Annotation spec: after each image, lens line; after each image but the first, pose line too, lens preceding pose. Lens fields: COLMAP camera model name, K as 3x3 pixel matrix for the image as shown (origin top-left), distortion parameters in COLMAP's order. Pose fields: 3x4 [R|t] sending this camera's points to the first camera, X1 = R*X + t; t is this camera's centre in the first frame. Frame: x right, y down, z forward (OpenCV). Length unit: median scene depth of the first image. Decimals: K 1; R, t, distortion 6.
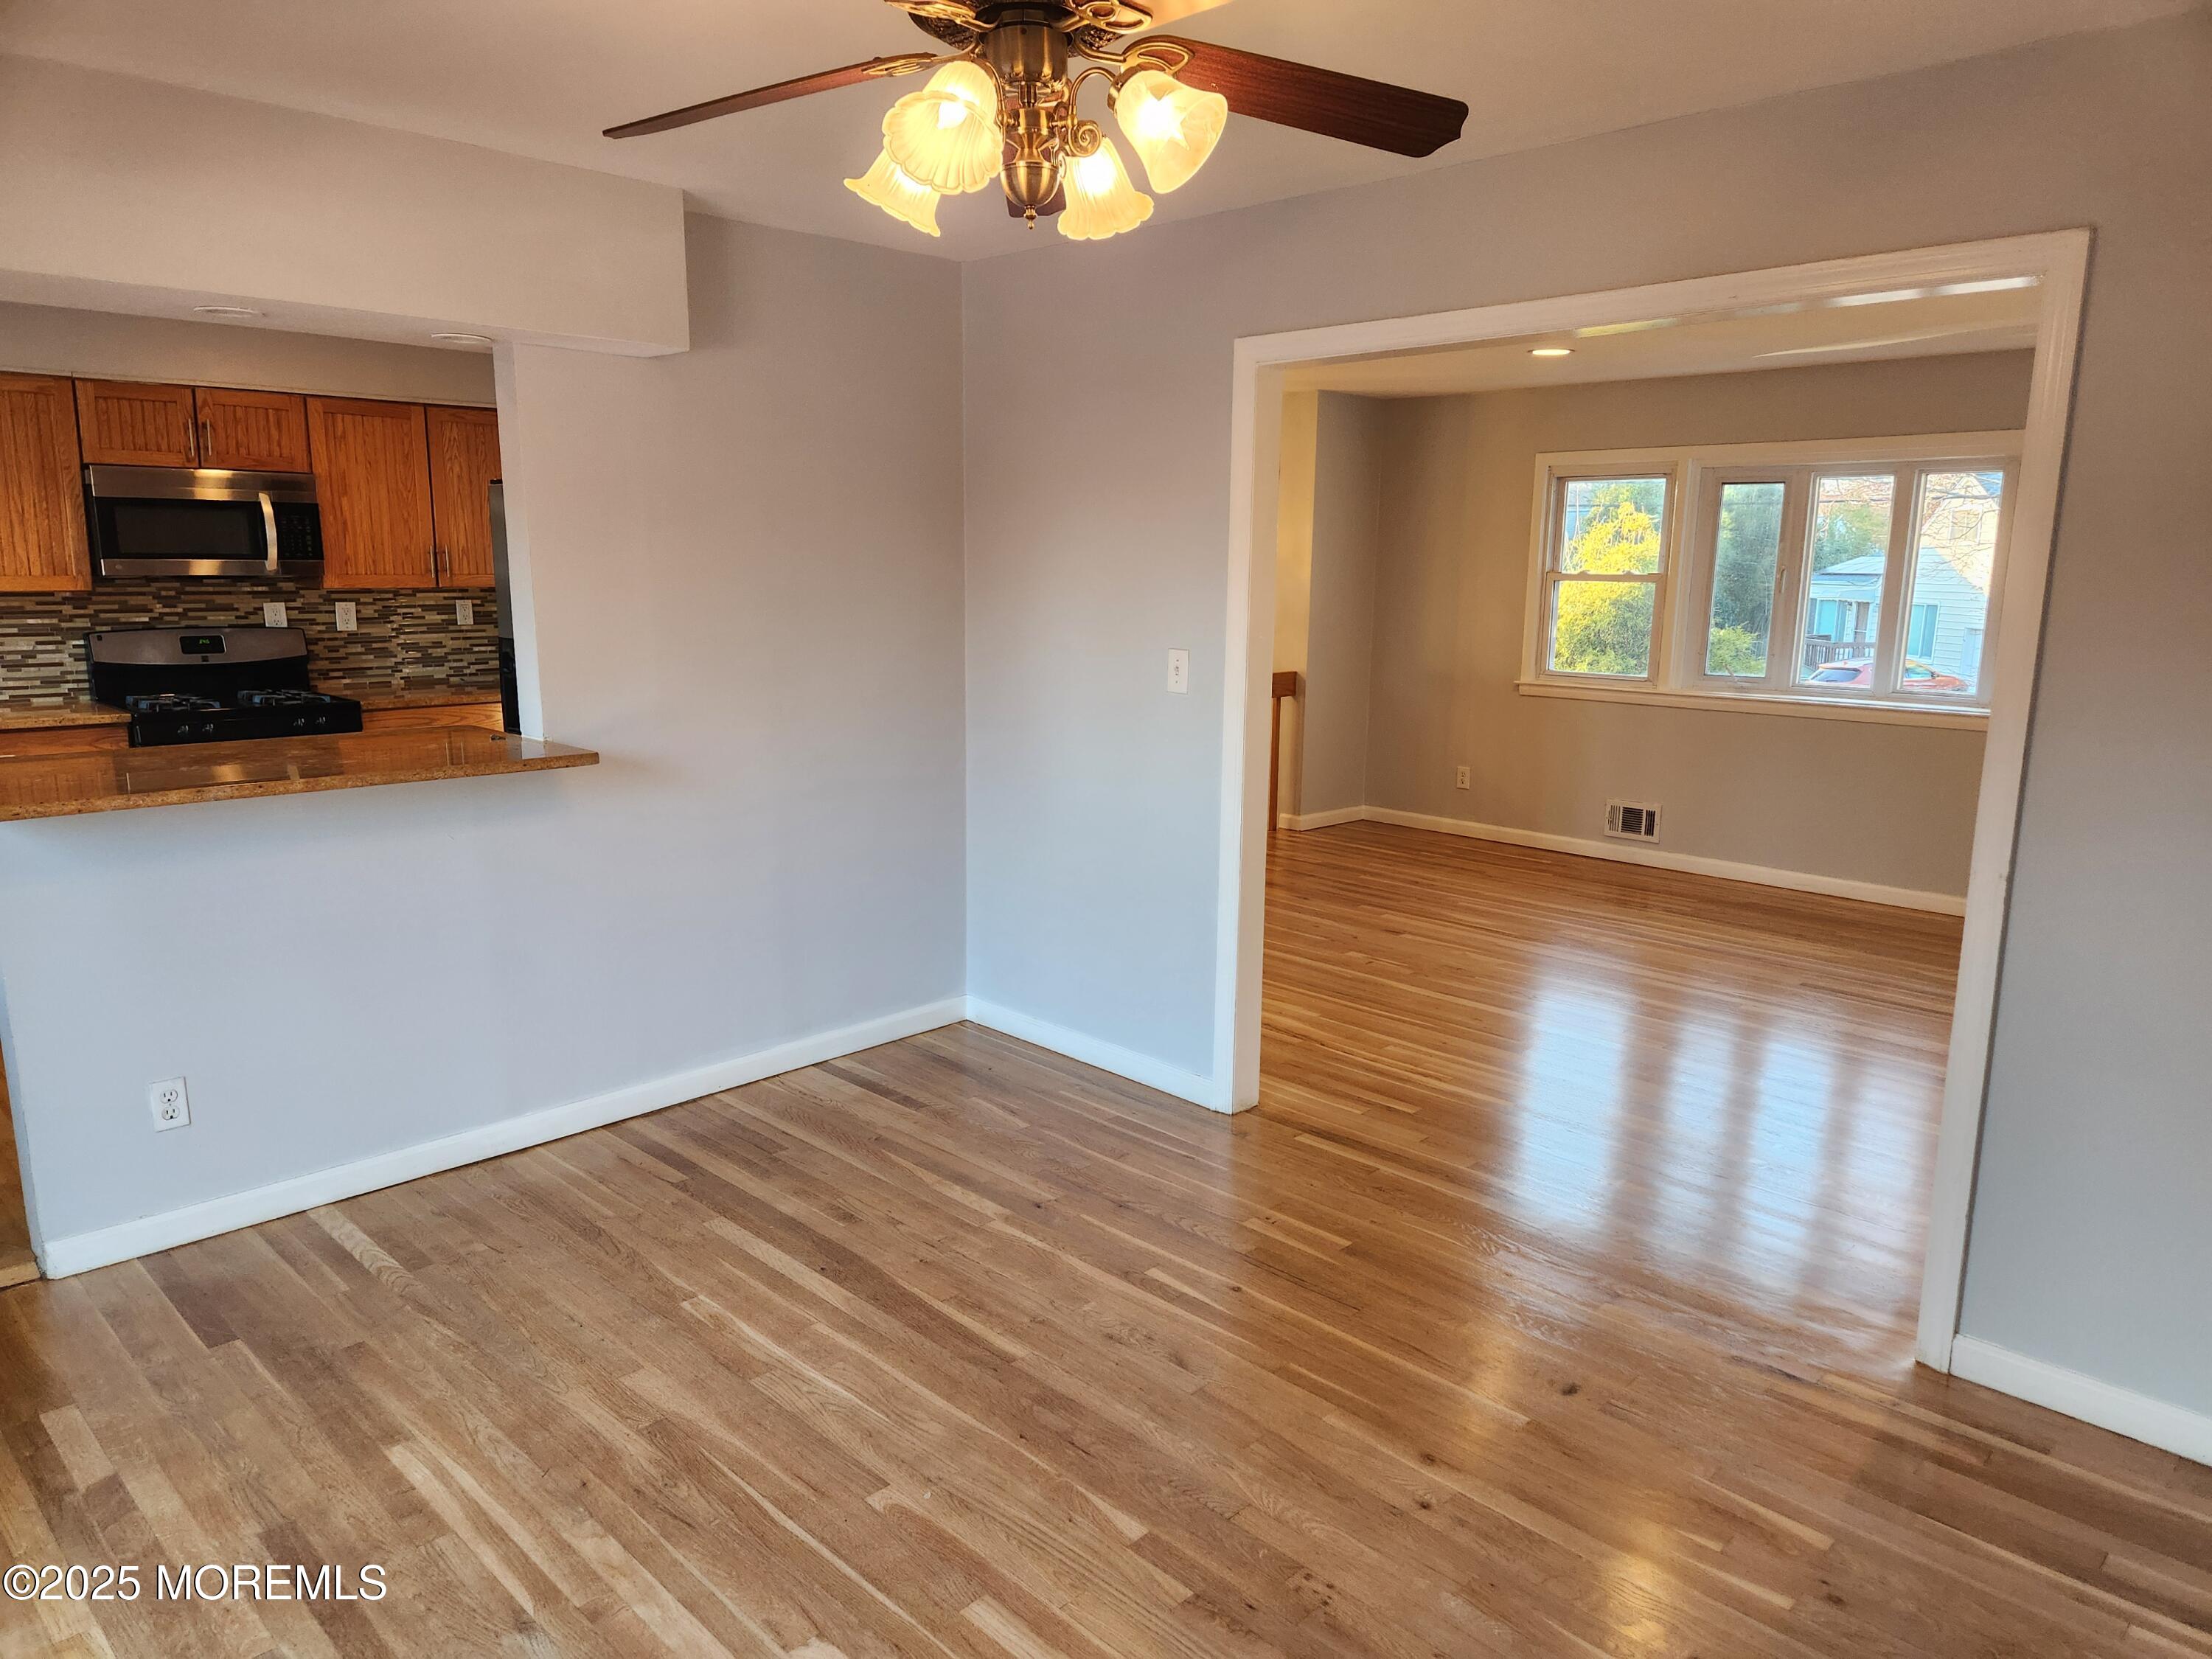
lens RADIAL K [[1466.7, 0, 1109.0], [0, 1466.7, 831.4], [0, 0, 1]] dist [0.083273, -0.067606]
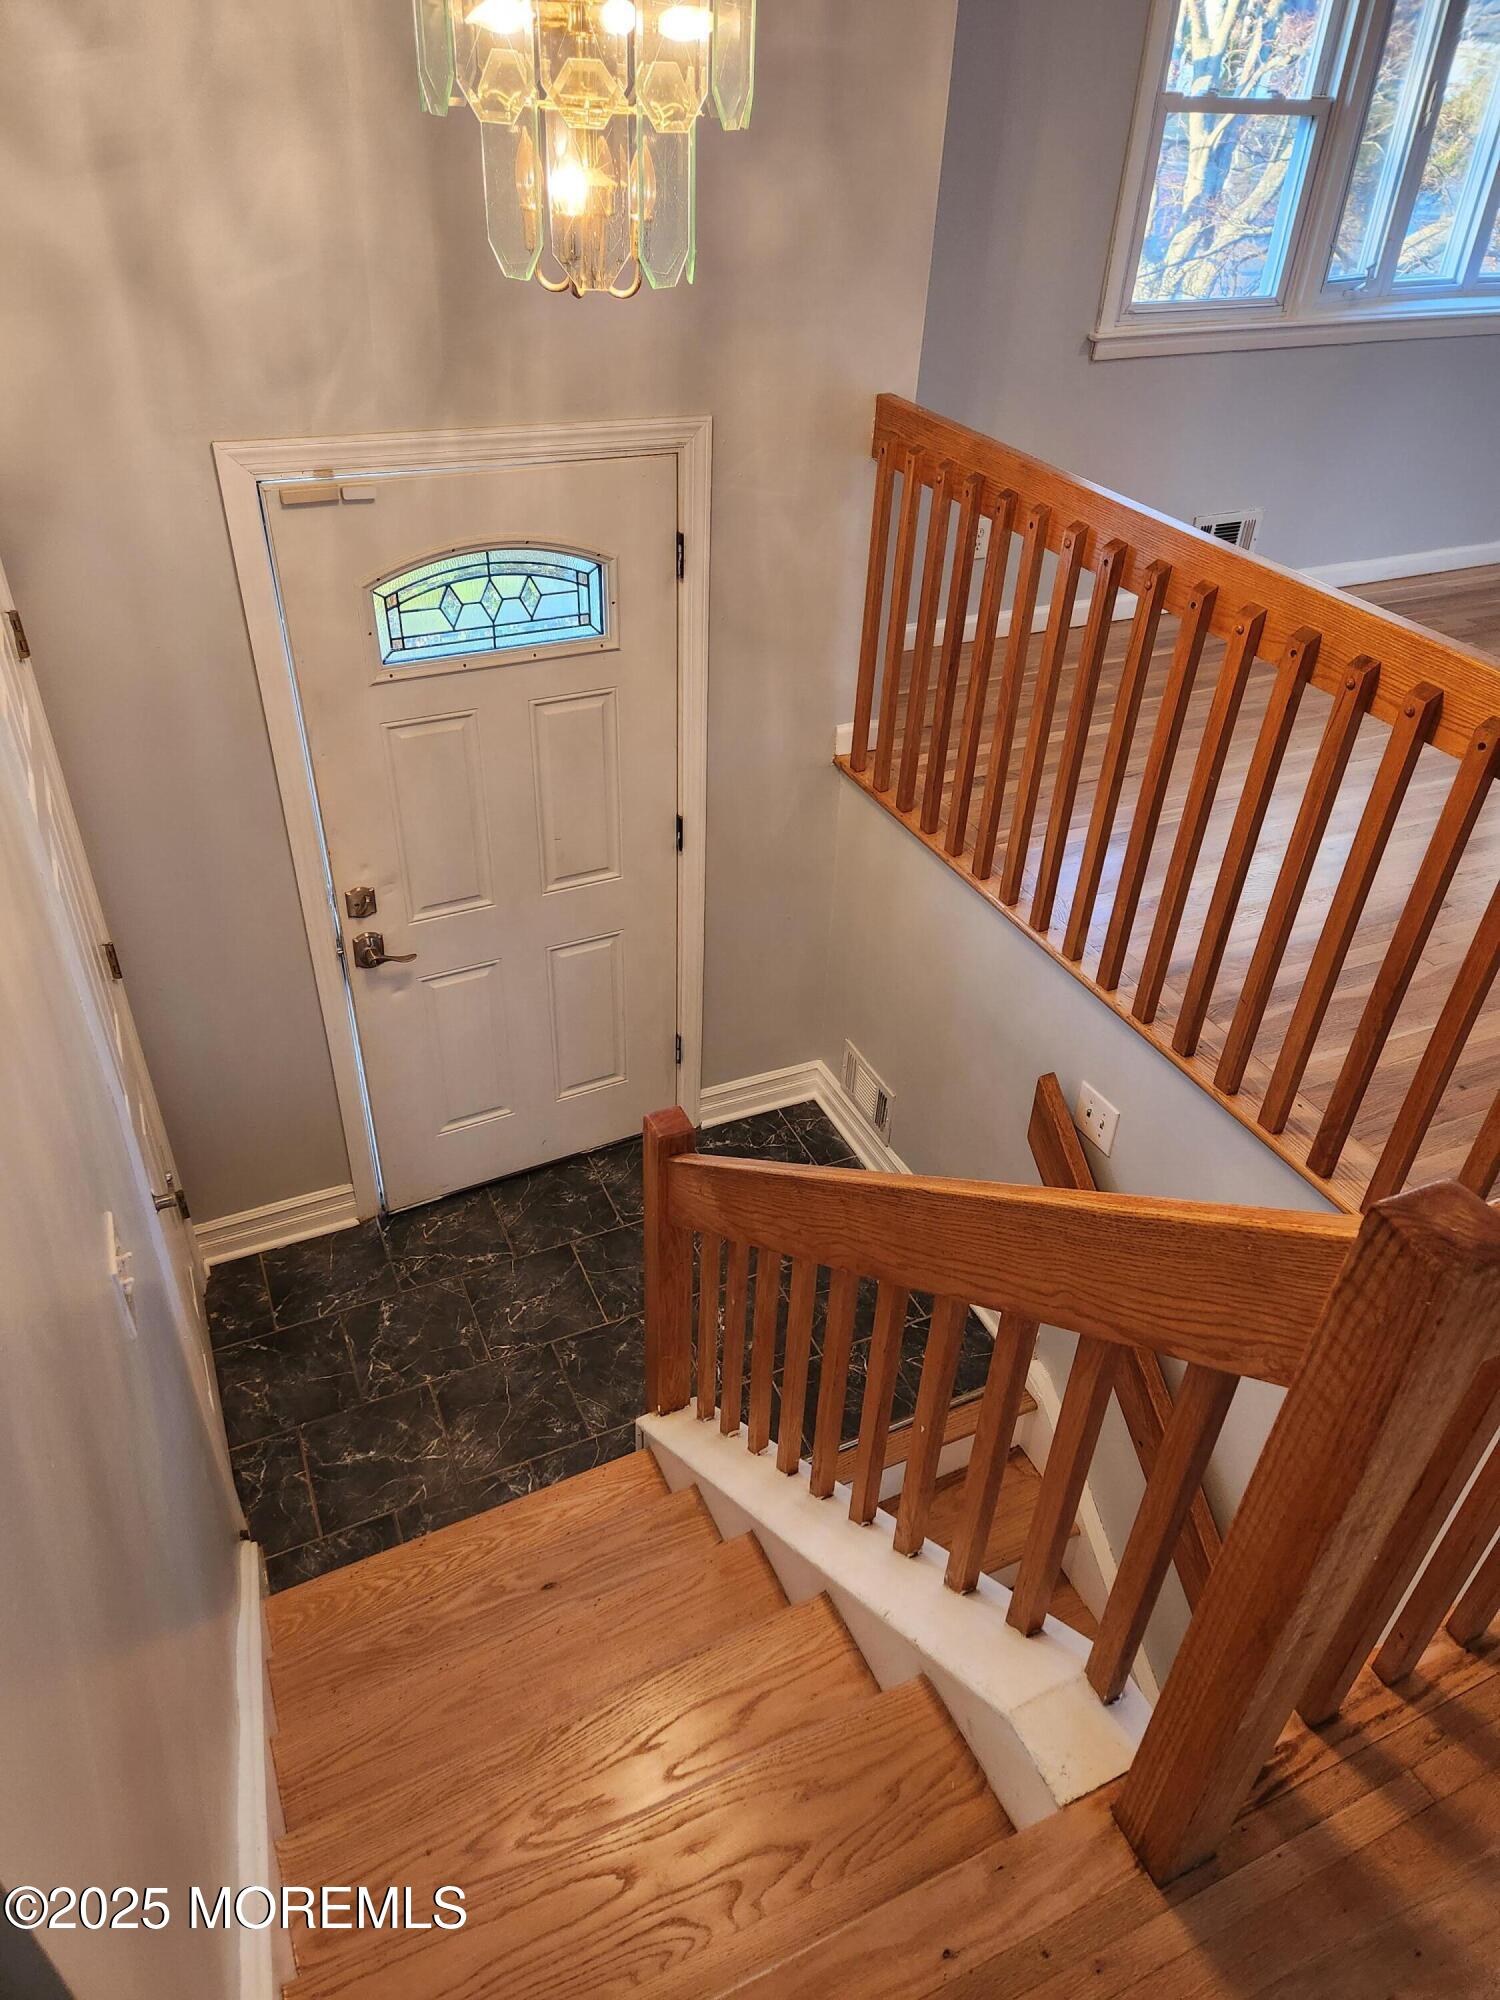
lens RADIAL K [[1326.2, 0, 750.0], [0, 1326.2, 1000.0], [0, 0, 1]] dist [0.083273, -0.067606]
pose [[0.342913, -0.532484, 0.773868, -0.426998], [0.155291, 0.844617, 0.512354, -0.254292], [-0.926442, -0.055518, 0.372320, 1.373433]]
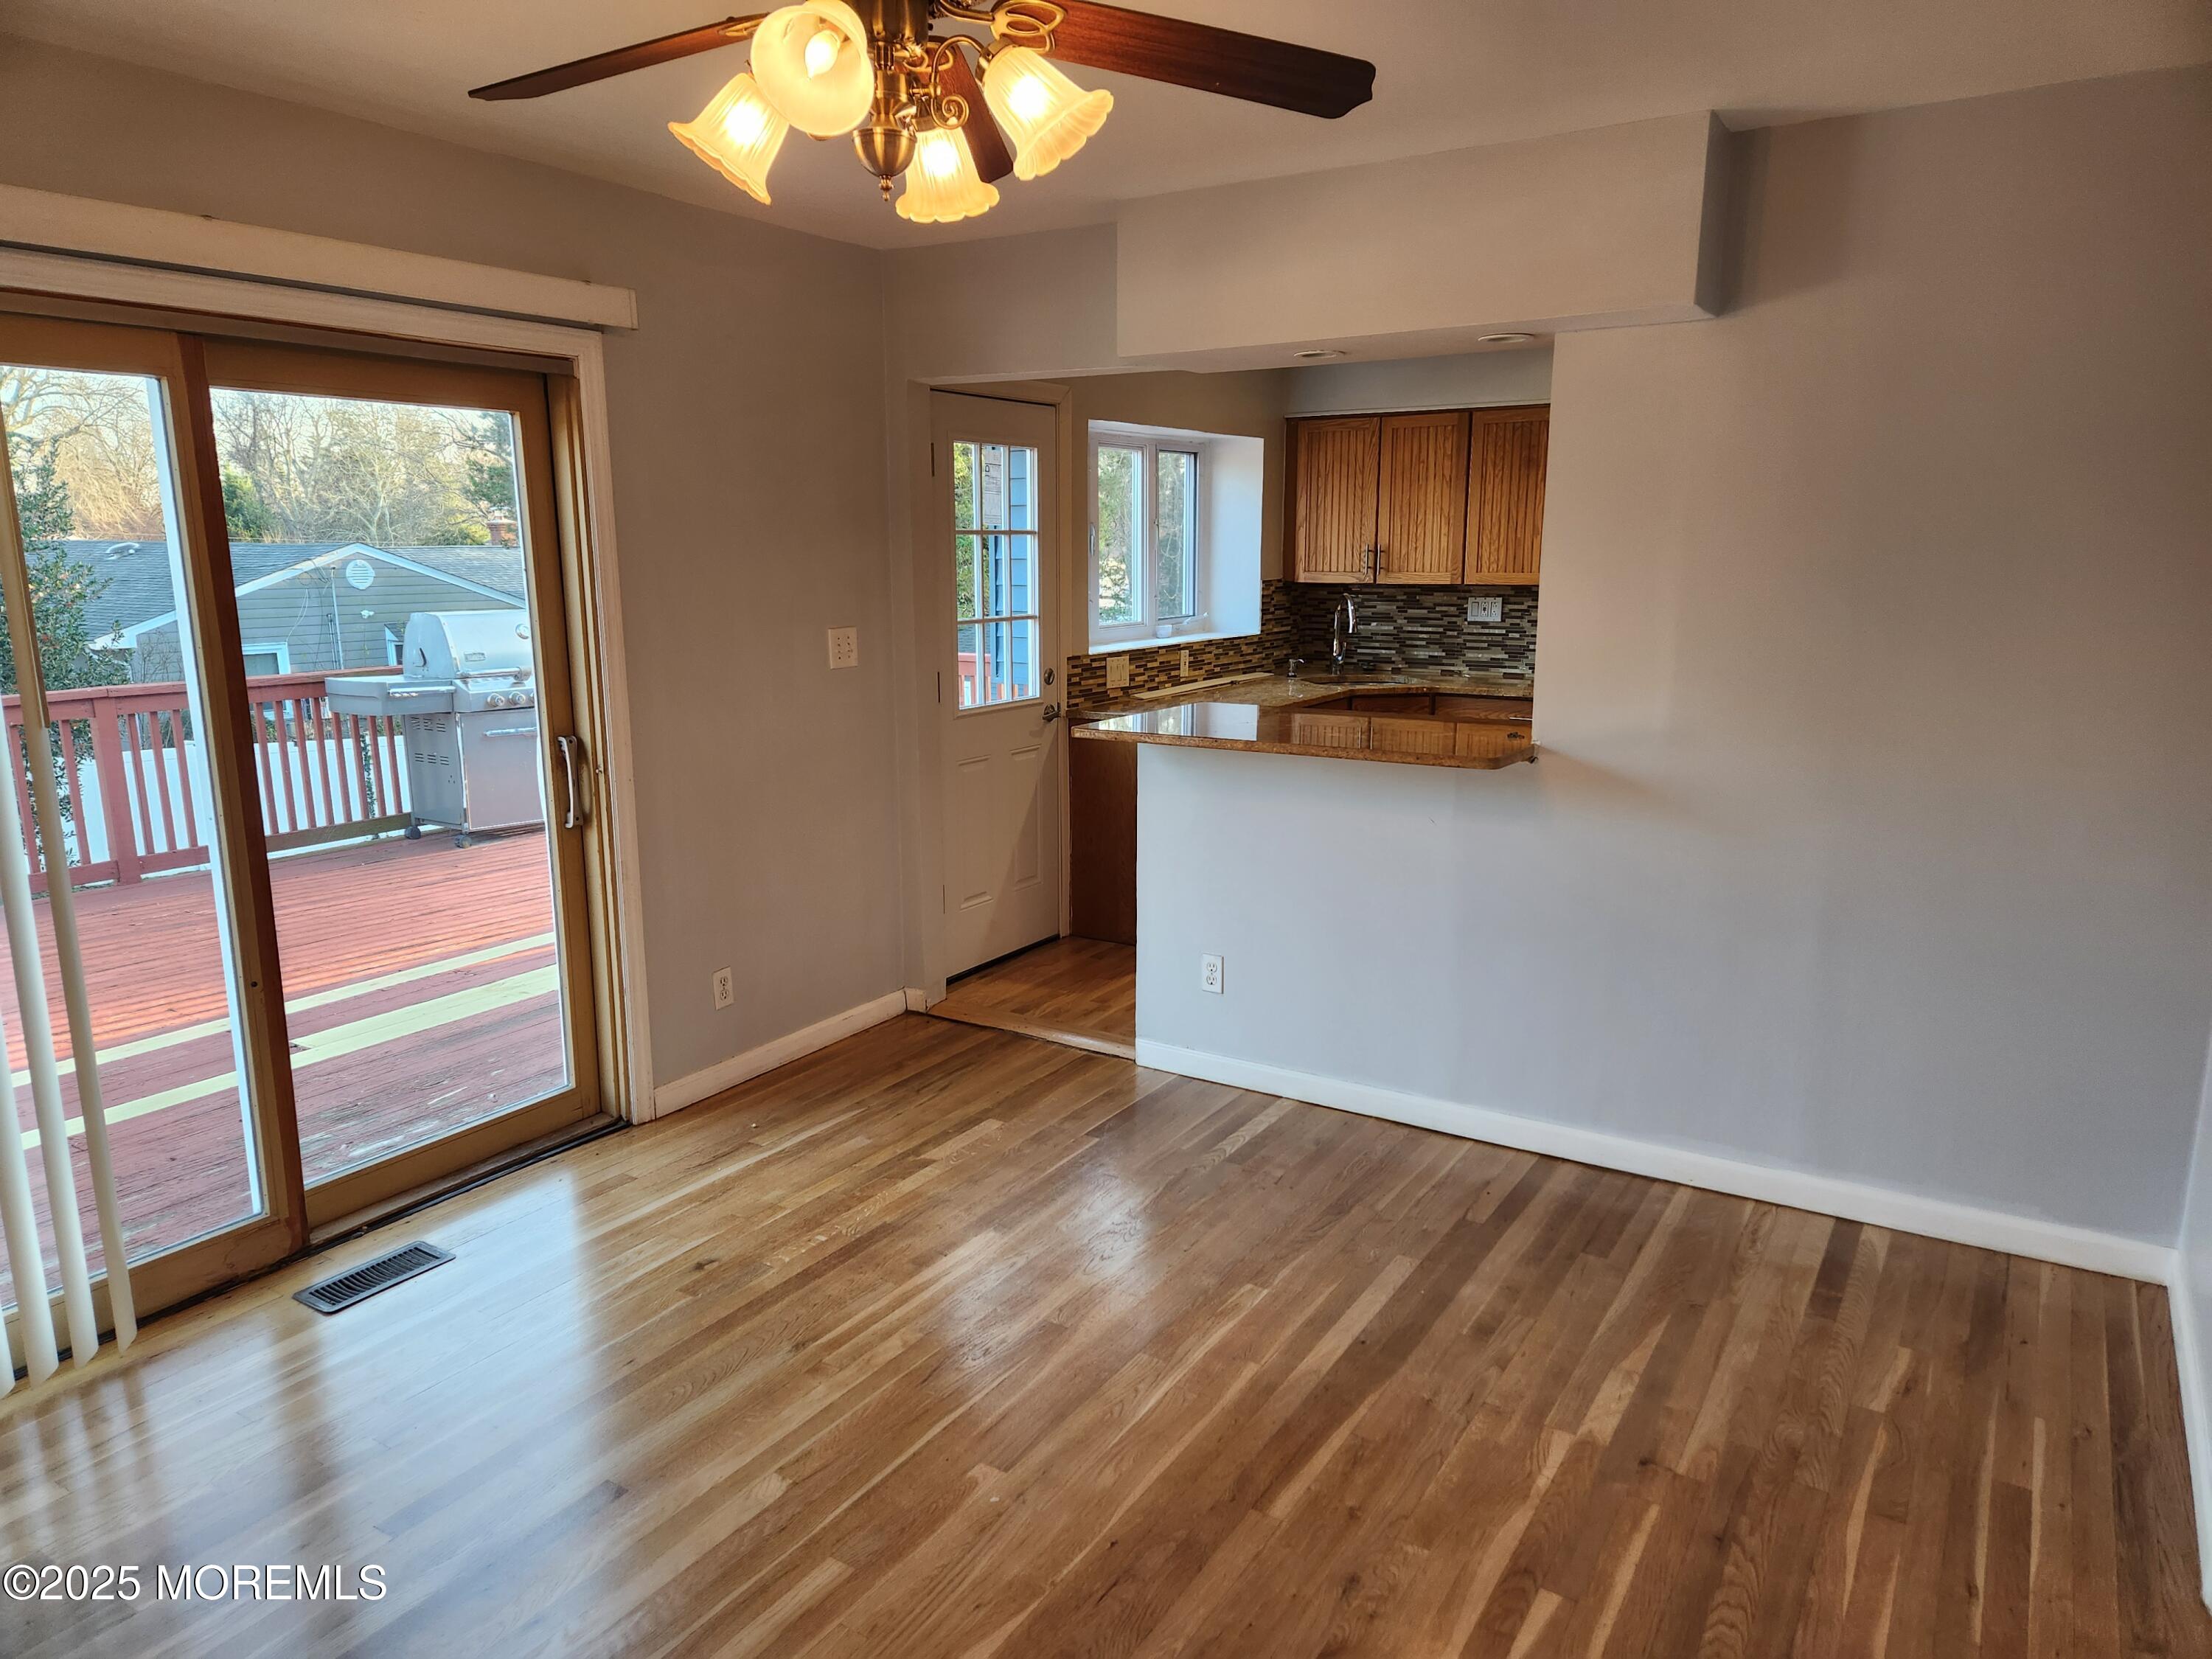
lens RADIAL K [[1477.7, 0, 1097.1], [0, 1477.7, 818.4], [0, 0, 1]] dist [0.082764, -0.065282]
pose [[0.217866, 0.168843, -0.961263, 0.360719], [-0.177697, 0.975322, 0.131038, -0.064197], [0.959666, 0.142265, 0.242492, 0.353705]]
